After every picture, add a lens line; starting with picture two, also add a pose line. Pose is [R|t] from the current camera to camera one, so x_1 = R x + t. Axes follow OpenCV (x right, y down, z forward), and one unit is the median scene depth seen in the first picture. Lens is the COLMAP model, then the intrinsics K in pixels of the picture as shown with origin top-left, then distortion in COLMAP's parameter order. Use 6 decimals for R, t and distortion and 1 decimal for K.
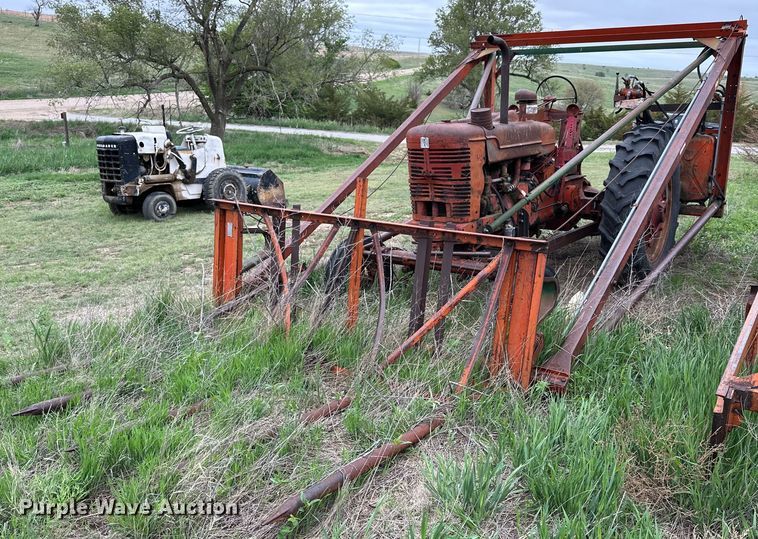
lens RADIAL K [[729.8, 0, 379.0], [0, 729.8, 297.4], [0, 0, 1]] dist [0.018510, -0.004793]
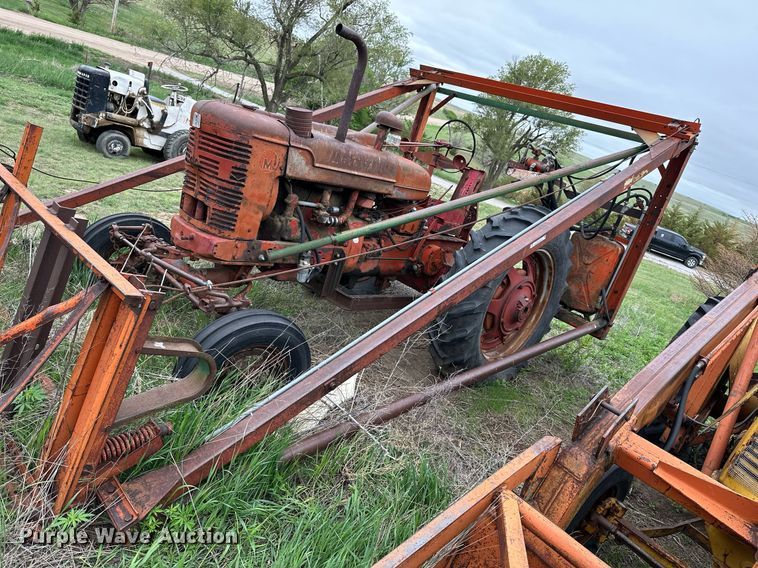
lens RADIAL K [[538.4, 0, 379.0], [0, 538.4, 284.0], [0, 0, 1]] dist [0.047877, -0.062175]
pose [[0.936913, 0.332713, -0.107217, 0.211899], [-0.333717, 0.942631, 0.008966, -0.069897], [0.104049, 0.027380, 0.994195, 0.268004]]
